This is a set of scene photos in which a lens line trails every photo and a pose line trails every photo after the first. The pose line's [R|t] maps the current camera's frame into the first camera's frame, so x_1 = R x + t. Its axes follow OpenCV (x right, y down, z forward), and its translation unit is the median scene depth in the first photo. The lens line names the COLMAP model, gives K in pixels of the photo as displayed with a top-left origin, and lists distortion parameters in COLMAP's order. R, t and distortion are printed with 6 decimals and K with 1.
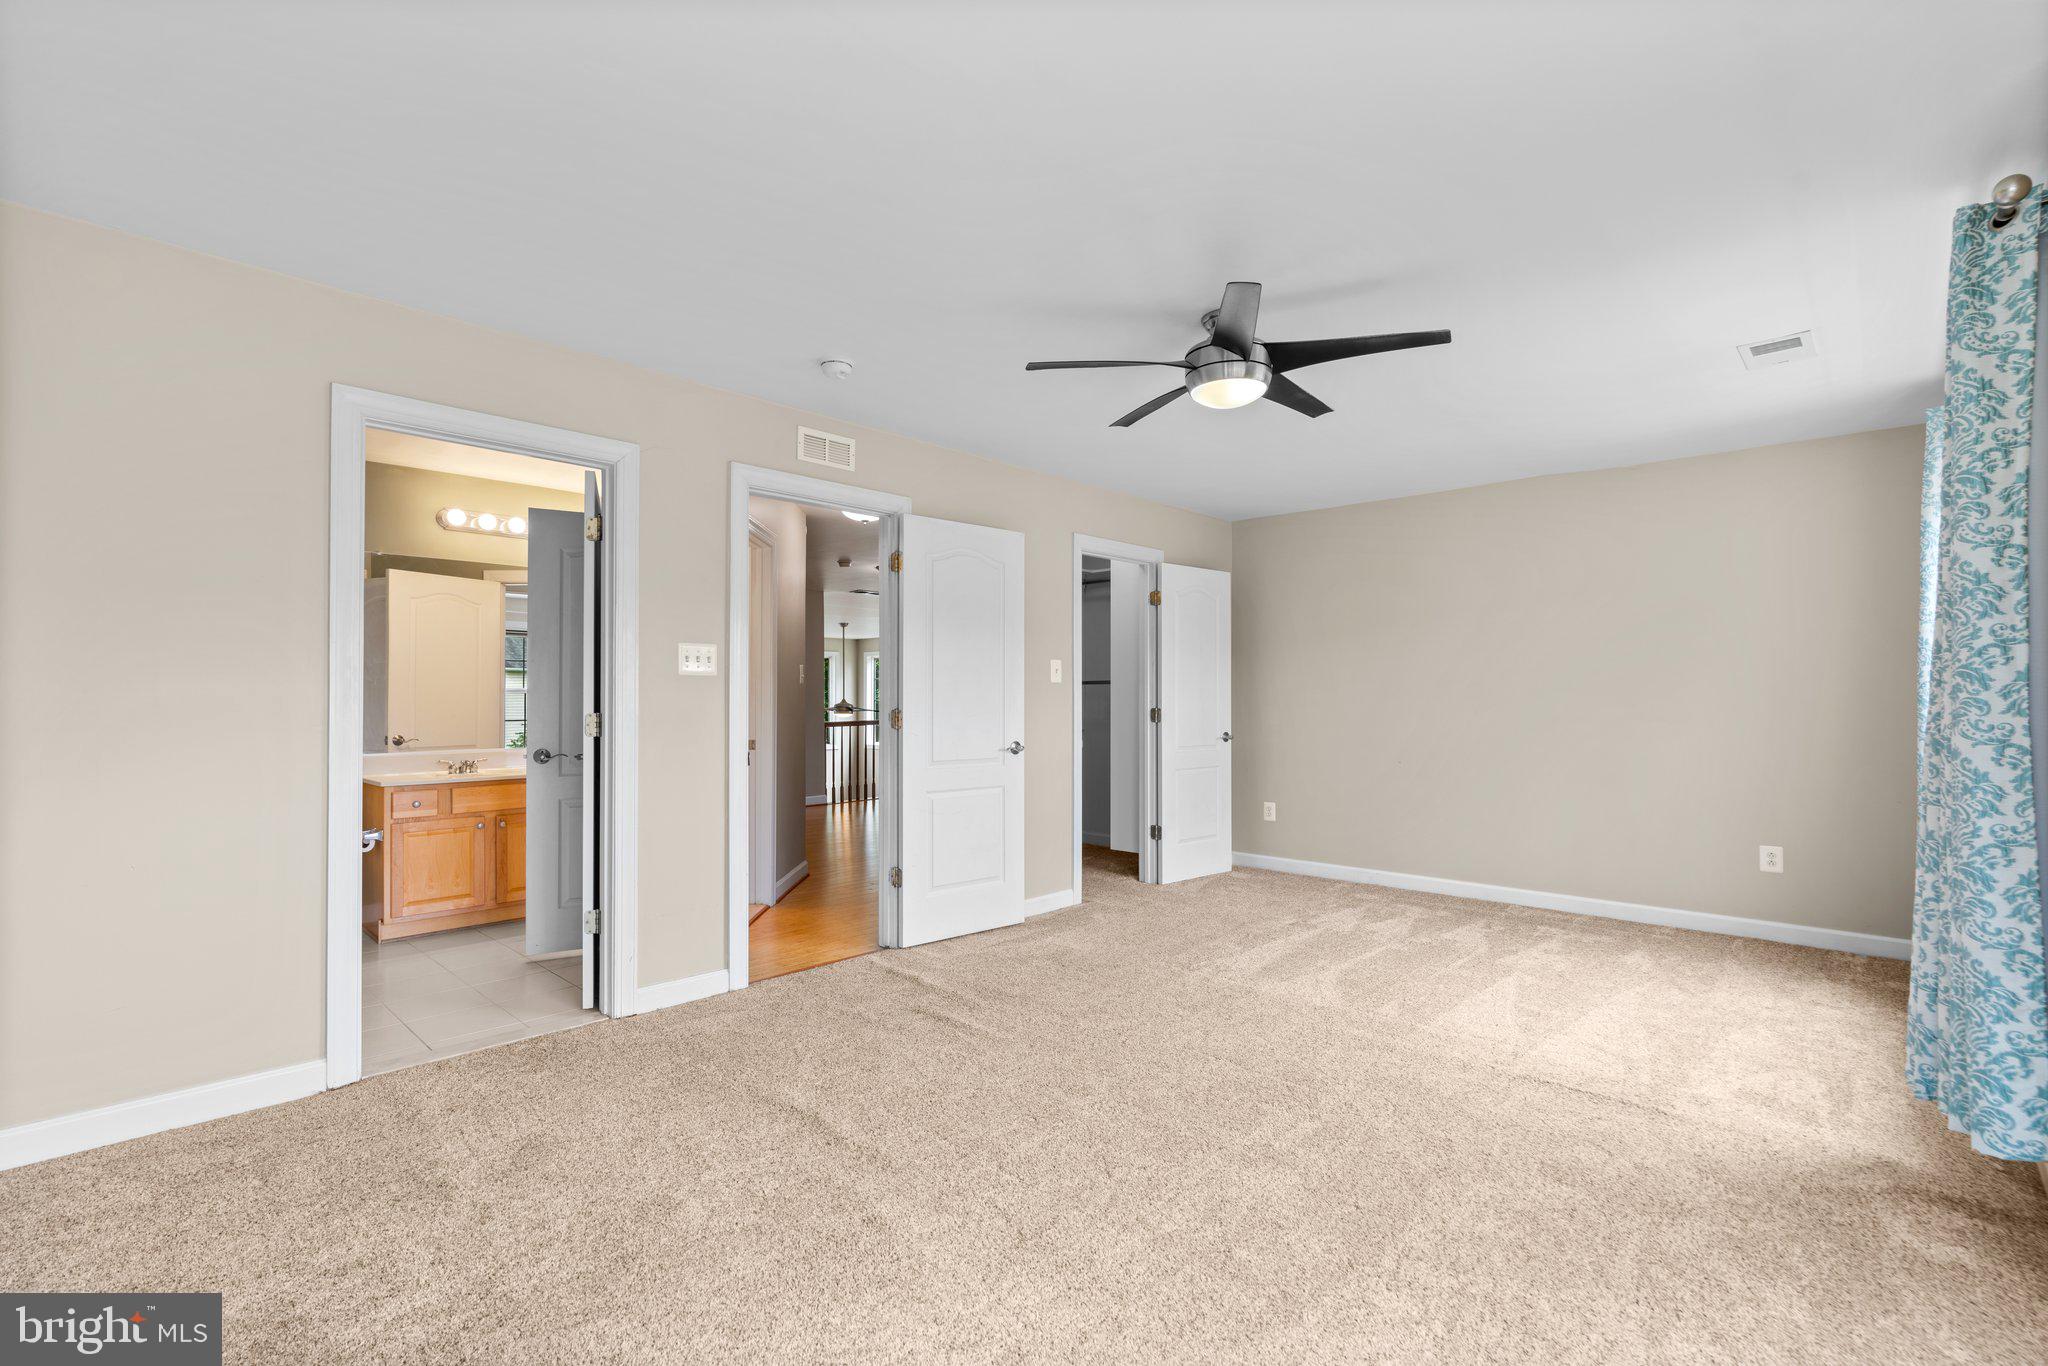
lens RADIAL K [[917.0, 0, 1024.6], [0, 917.0, 695.9], [0, 0, 1]] dist [-0.004842, 0.000062]
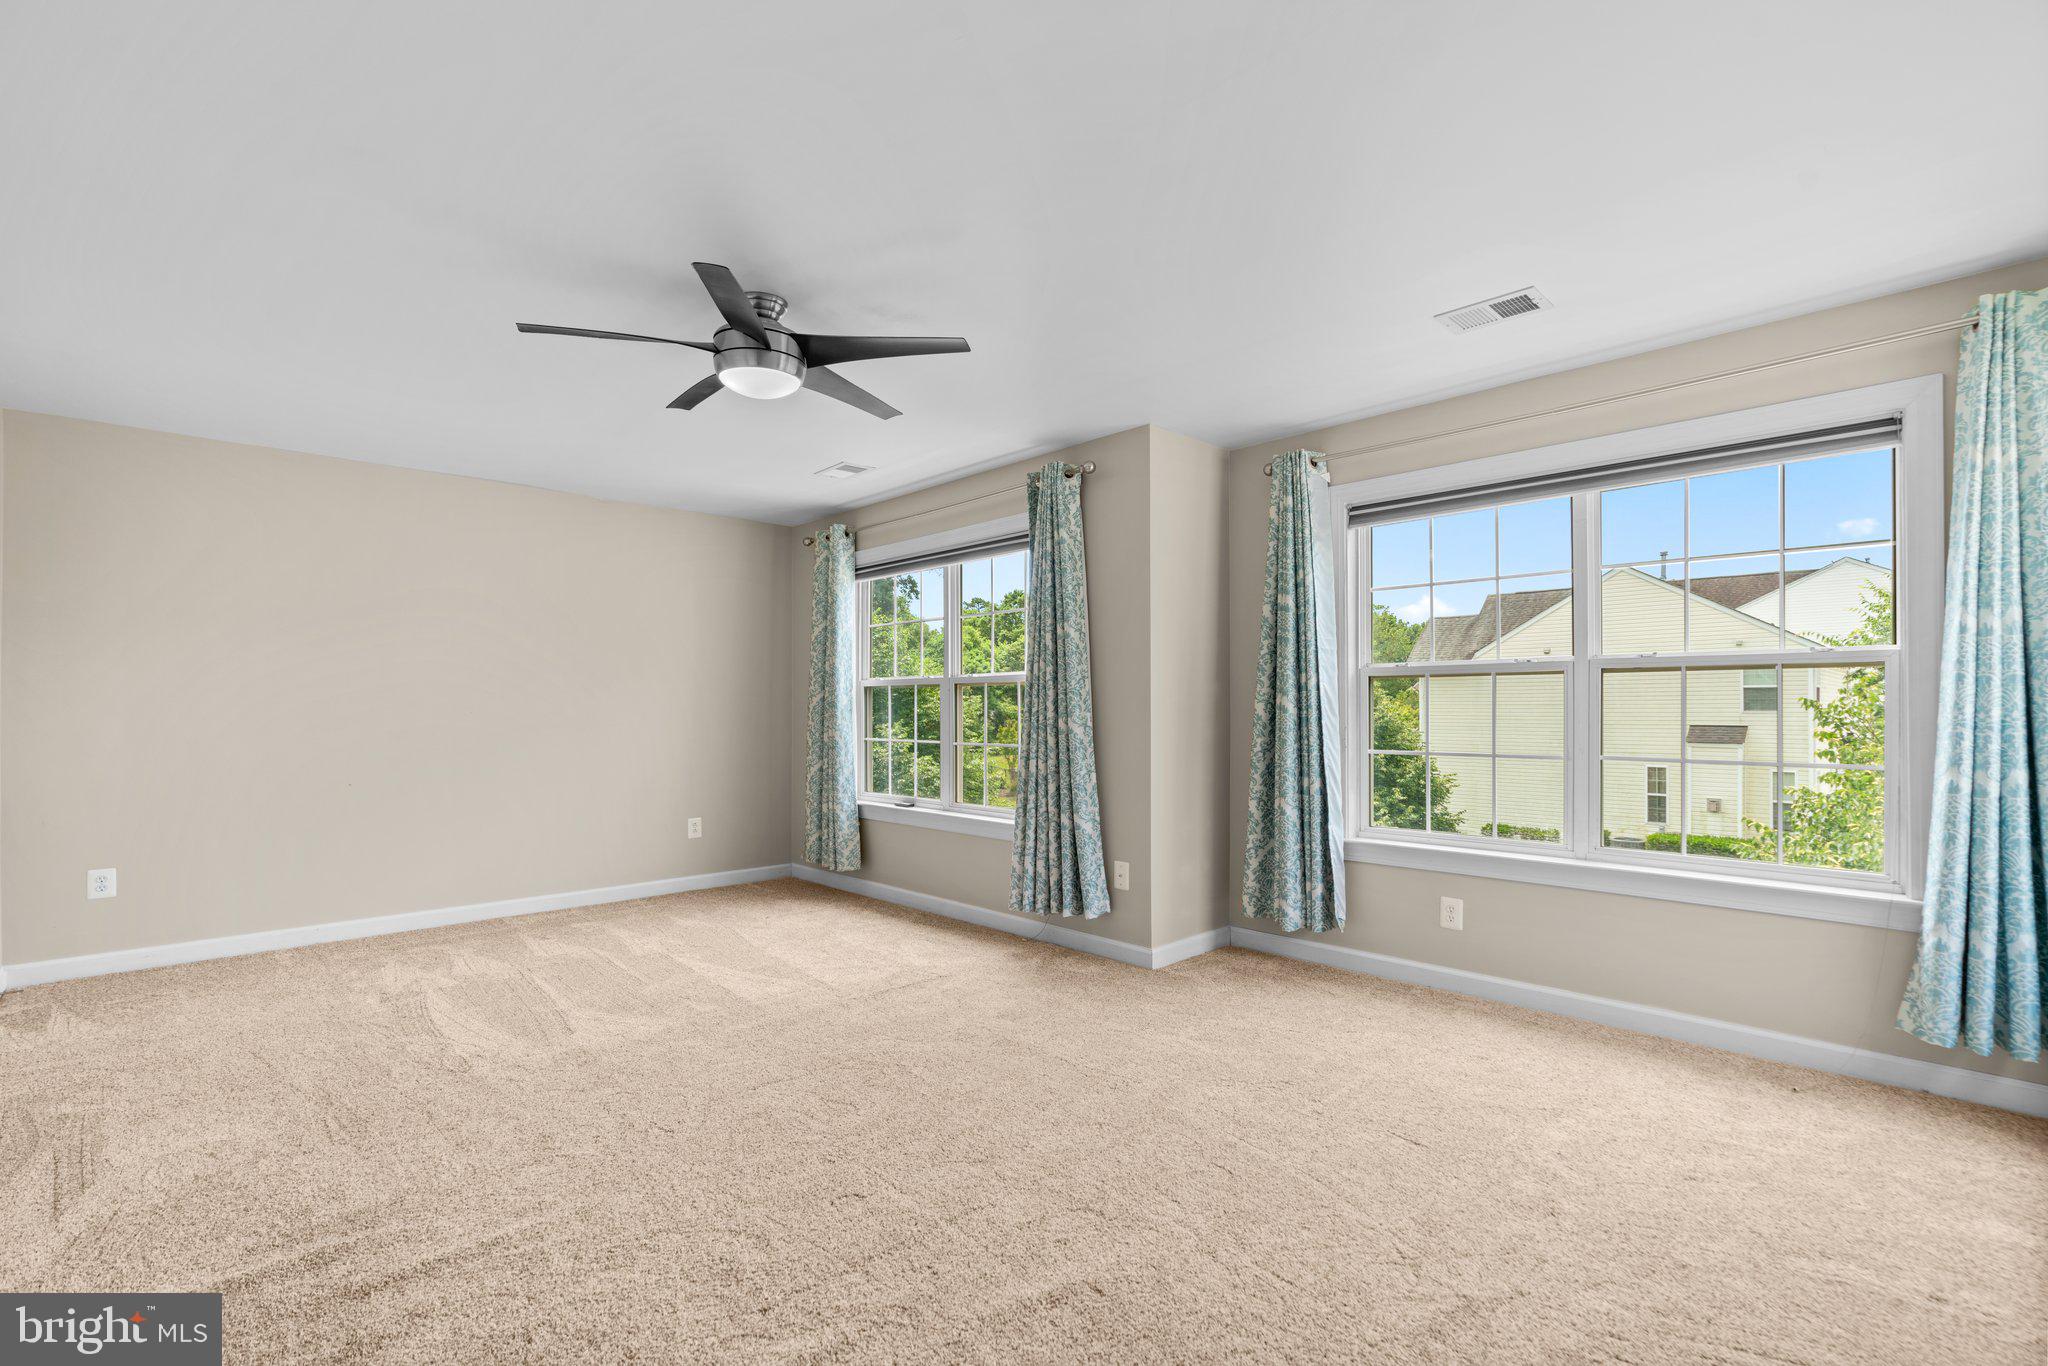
lens RADIAL K [[917.0, 0, 1024.6], [0, 917.0, 695.9], [0, 0, 1]] dist [-0.004842, 0.000062]
pose [[0.059079, 0.009875, 0.998204, -0.611835], [-0.000677, 0.999951, -0.009852, -0.001073], [-0.998253, -0.000094, 0.059082, 0.563062]]
